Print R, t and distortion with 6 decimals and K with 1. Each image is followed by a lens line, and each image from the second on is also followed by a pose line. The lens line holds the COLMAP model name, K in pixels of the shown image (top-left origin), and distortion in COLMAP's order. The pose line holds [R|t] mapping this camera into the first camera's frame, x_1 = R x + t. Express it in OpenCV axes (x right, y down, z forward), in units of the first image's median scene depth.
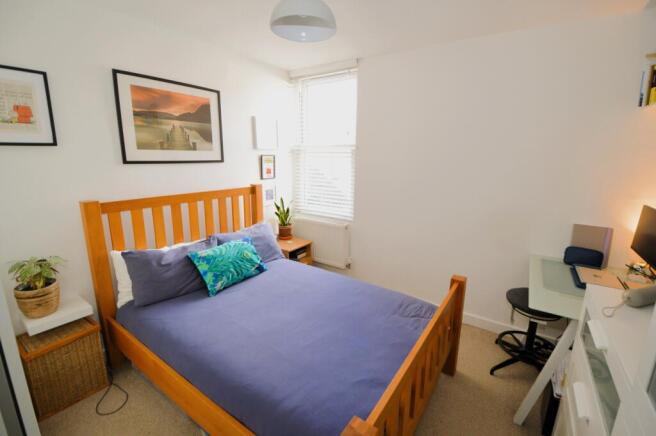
lens RADIAL K [[291.7, 0, 329.7], [0, 291.7, 214.3], [0, 0, 1]] dist [-0.001813, -0.000809]
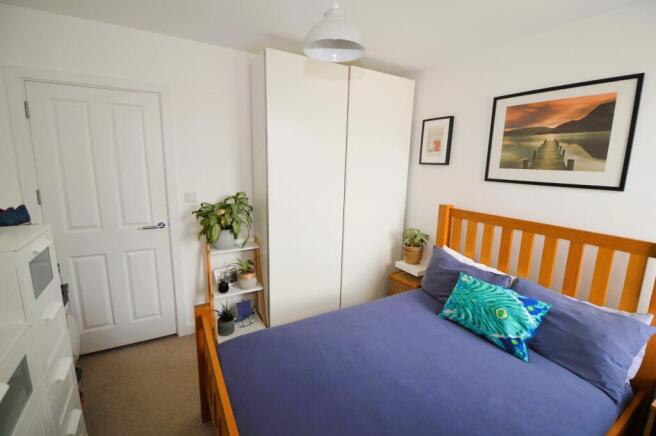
lens RADIAL K [[291.7, 0, 329.7], [0, 291.7, 214.3], [0, 0, 1]] dist [-0.001813, -0.000809]
pose [[-0.415167, 0.125389, -0.901063, 0.505953], [-0.231536, 0.943278, 0.237944, -0.162675], [0.879788, 0.307415, -0.362586, 0.833736]]
